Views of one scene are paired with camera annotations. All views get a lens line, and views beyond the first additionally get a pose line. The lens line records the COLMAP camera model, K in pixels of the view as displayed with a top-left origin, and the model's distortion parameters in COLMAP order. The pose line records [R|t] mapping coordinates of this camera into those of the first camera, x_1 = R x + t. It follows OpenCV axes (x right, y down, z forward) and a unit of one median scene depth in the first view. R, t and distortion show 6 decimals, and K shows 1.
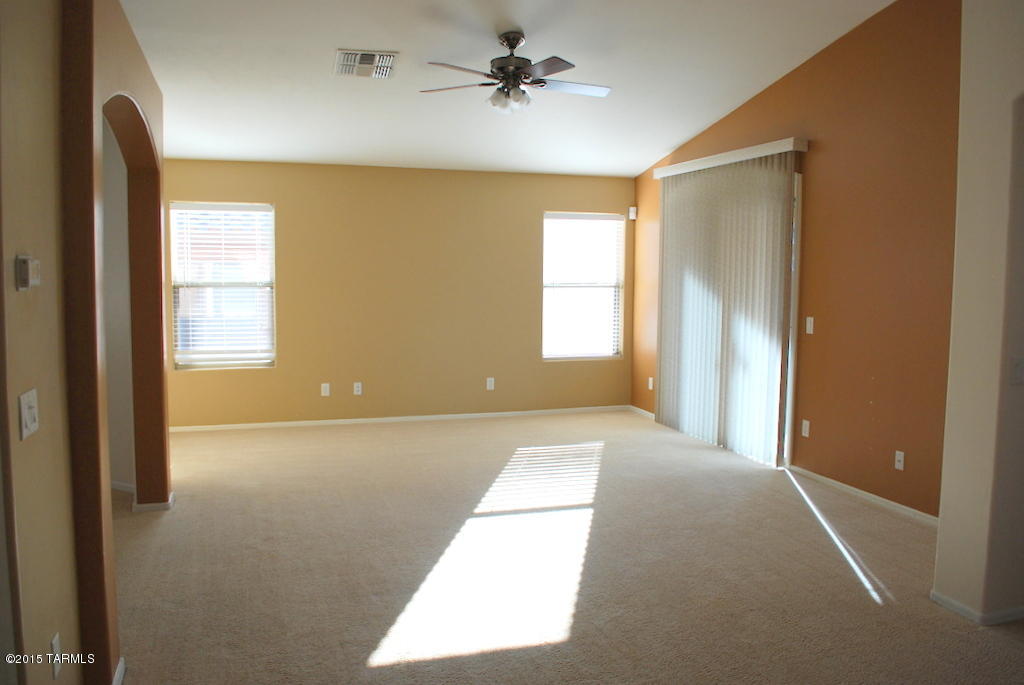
lens RADIAL K [[841.1, 0, 512.0], [0, 841.1, 342.5], [0, 0, 1]] dist [-0.064771, 0.001281]
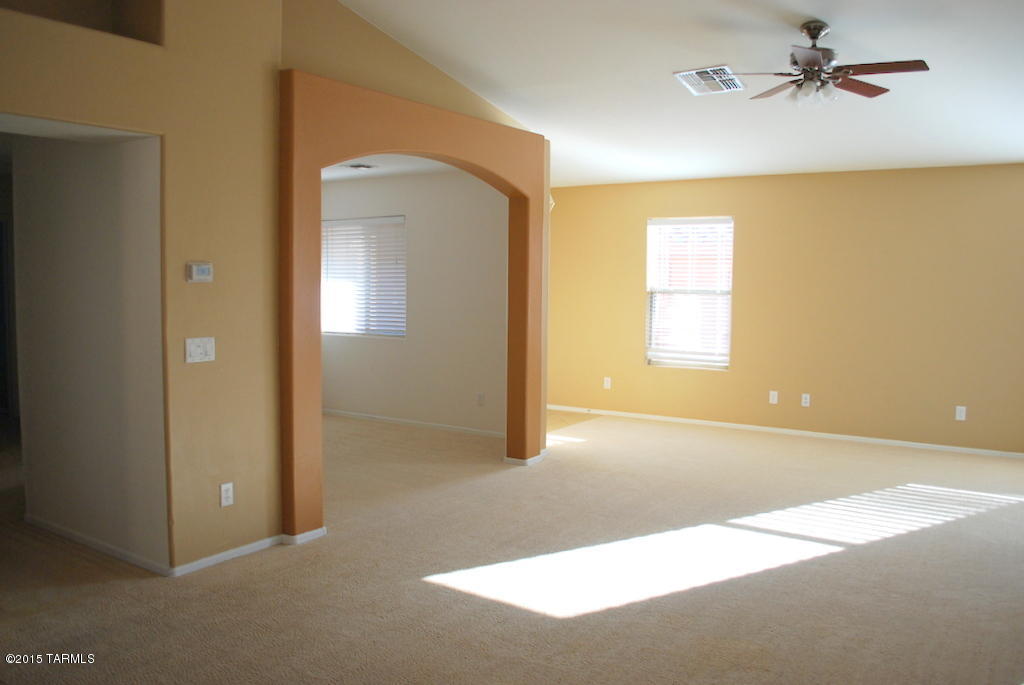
lens RADIAL K [[850.5, 0, 512.0], [0, 850.5, 342.5], [0, 0, 1]] dist [0.006028, 0.001927]
pose [[0.633892, 0.060343, -0.771064, 0.470057], [-0.073343, 0.997149, 0.017741, -0.006058], [0.769937, 0.045306, 0.636510, 0.130512]]
